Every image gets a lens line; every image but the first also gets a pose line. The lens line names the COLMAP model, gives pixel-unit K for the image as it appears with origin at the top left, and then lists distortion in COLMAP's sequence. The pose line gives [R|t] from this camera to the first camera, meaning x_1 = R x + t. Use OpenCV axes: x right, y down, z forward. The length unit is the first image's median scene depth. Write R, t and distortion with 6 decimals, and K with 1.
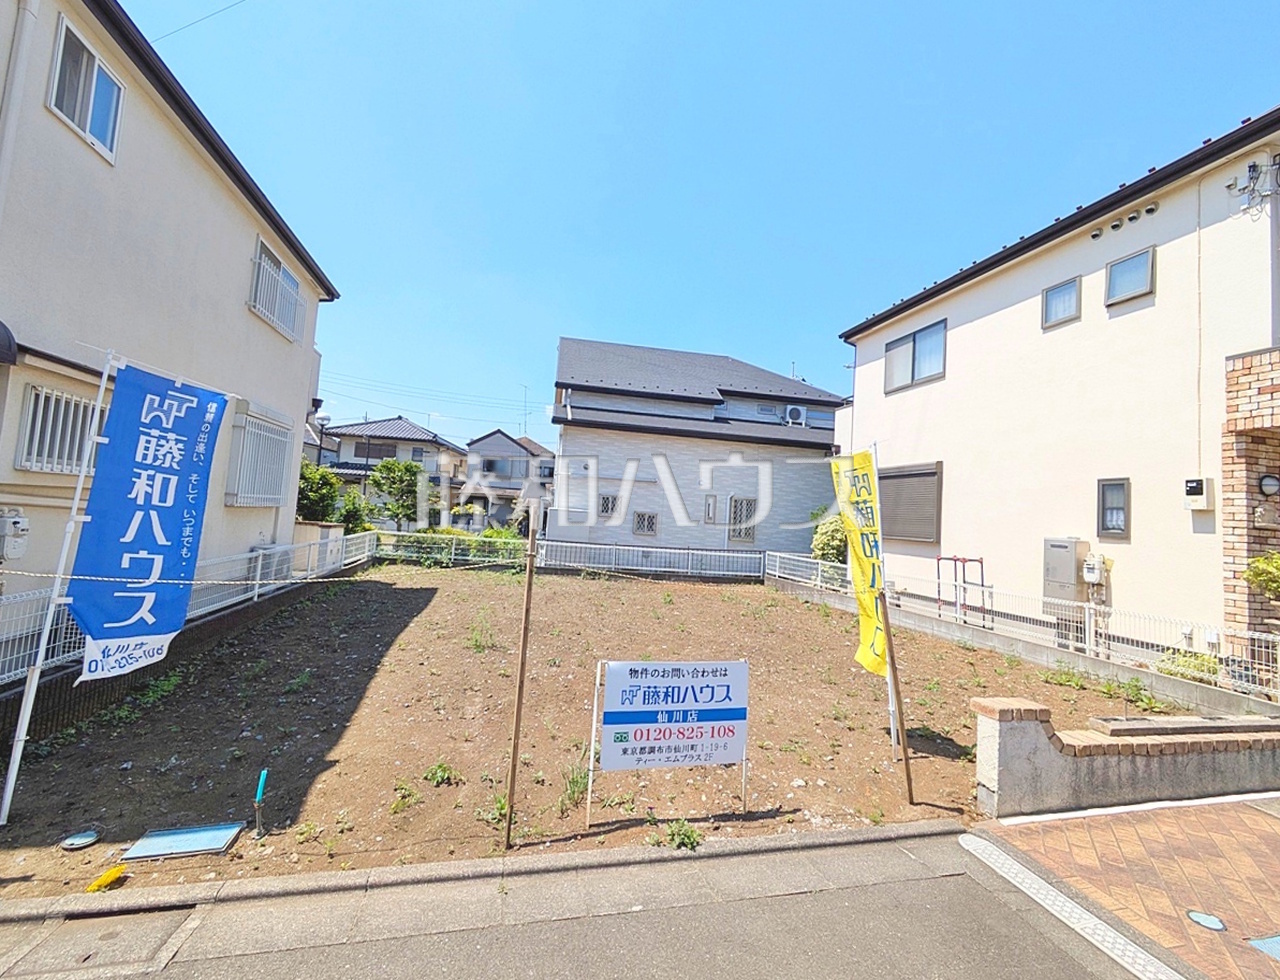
lens RADIAL K [[572.8, 0, 638.6], [0, 572.8, 447.1], [0, 0, 1]] dist [0.001248, 0.000190]
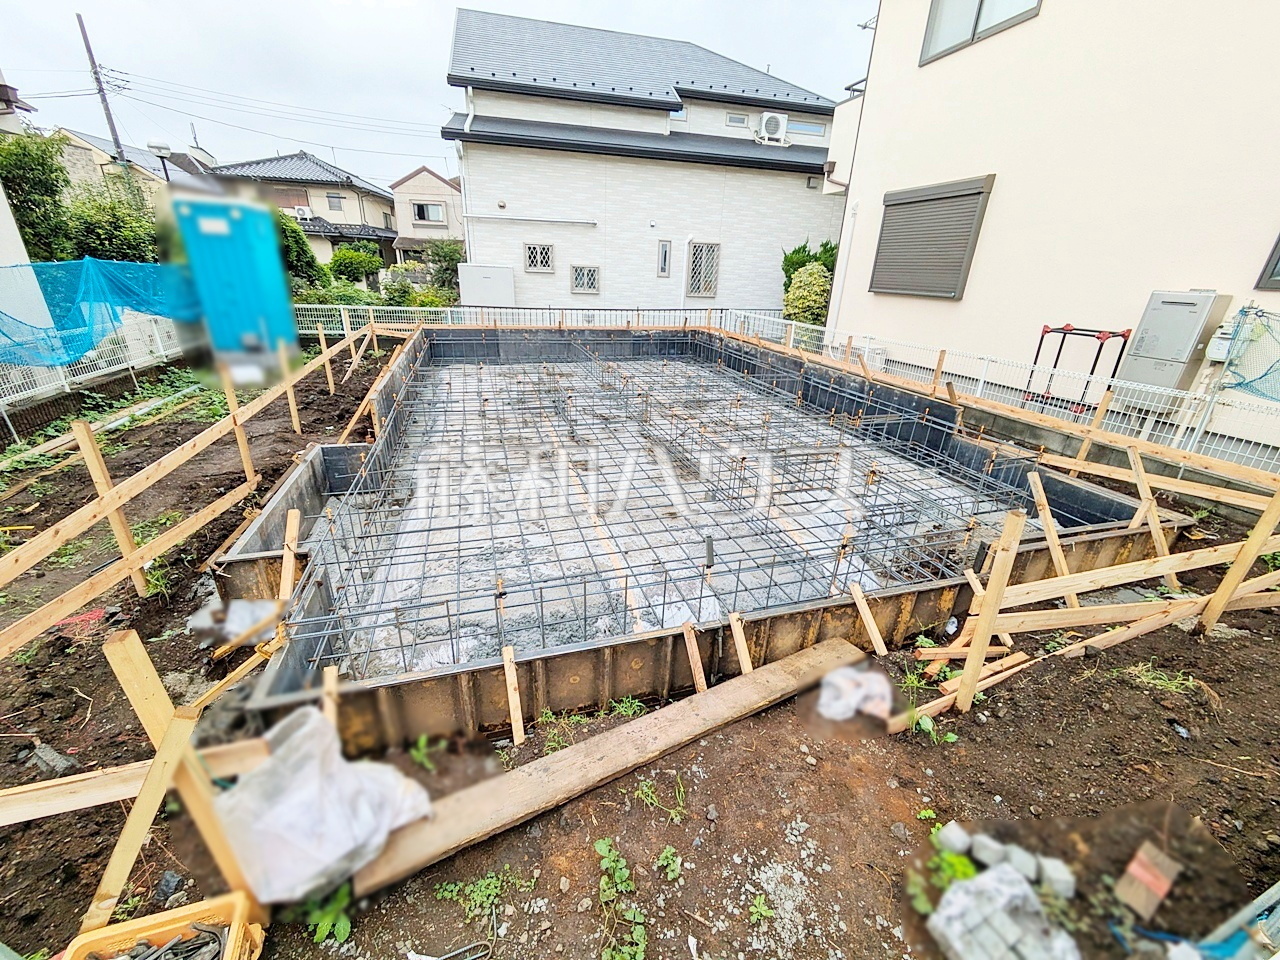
lens RADIAL K [[521.9, 0, 639.7], [0, 521.9, 464.3], [0, 0, 1]] dist [-0.007251, 0.005934]
pose [[0.997340, -0.051751, 0.051329, 0.072921], [0.021952, 0.884768, 0.465514, 0.039107], [-0.069505, -0.463149, 0.883551, 0.390608]]
